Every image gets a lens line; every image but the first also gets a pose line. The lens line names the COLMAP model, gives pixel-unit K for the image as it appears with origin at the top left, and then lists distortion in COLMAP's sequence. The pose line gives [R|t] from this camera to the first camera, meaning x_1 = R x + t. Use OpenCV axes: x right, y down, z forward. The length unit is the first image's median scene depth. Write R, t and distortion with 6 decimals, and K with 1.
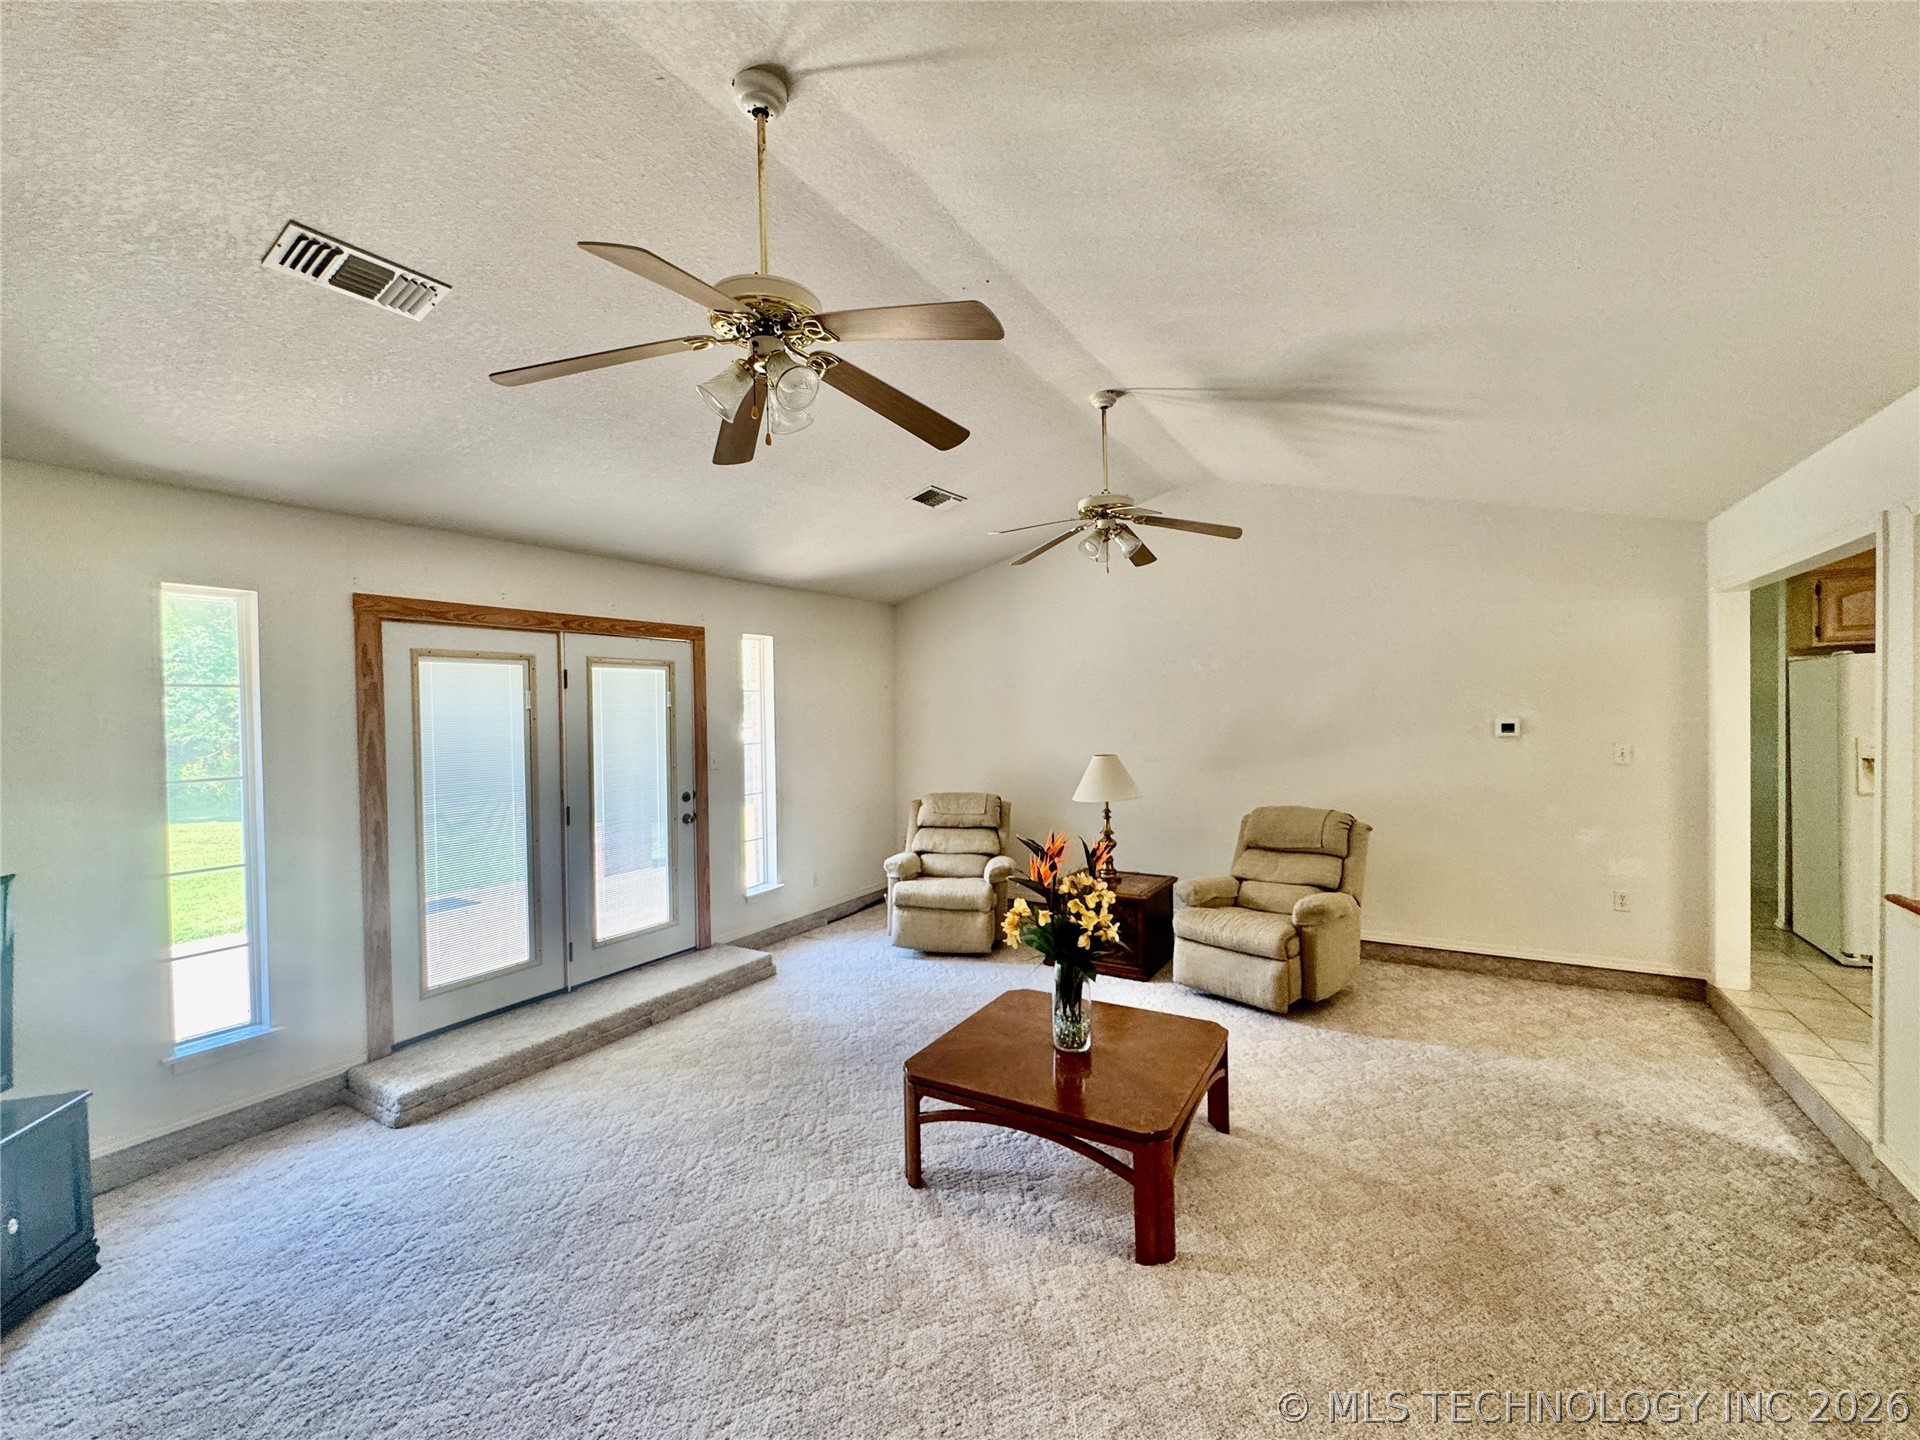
lens RADIAL K [[780.4, 0, 960.0], [0, 780.4, 720.0], [0, 0, 1]] dist [-0.016755, -0.000032]
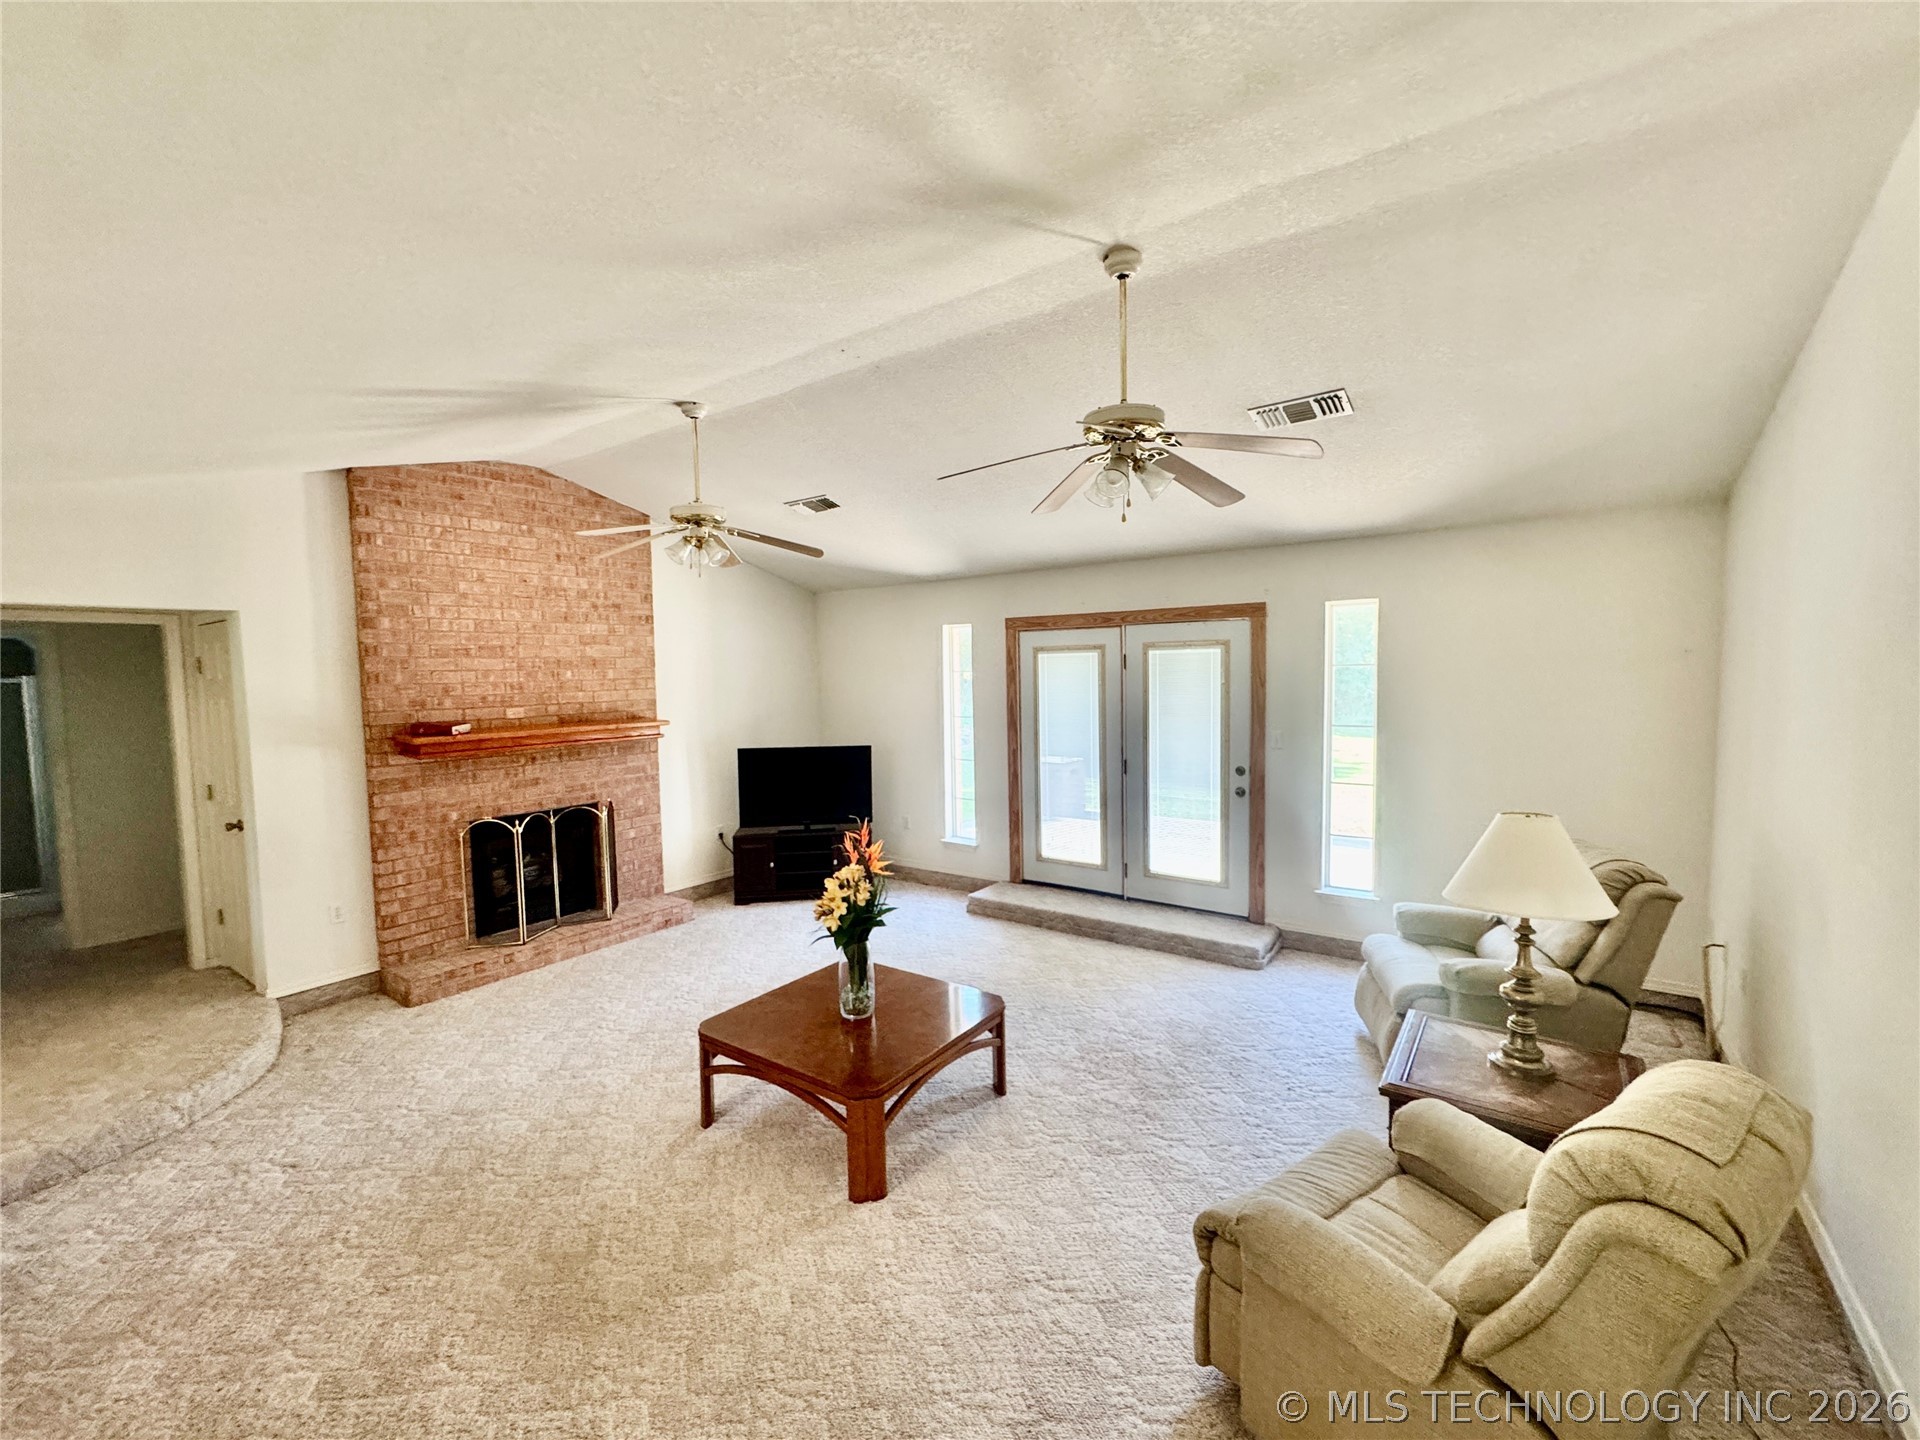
lens RADIAL K [[780.4, 0, 960.0], [0, 780.4, 720.0], [0, 0, 1]] dist [-0.016755, -0.000032]
pose [[-0.065782, 0.080336, -0.994595, 0.806396], [0.001380, 0.996760, 0.080420, -0.060152], [0.997833, 0.003918, -0.065680, 0.808237]]
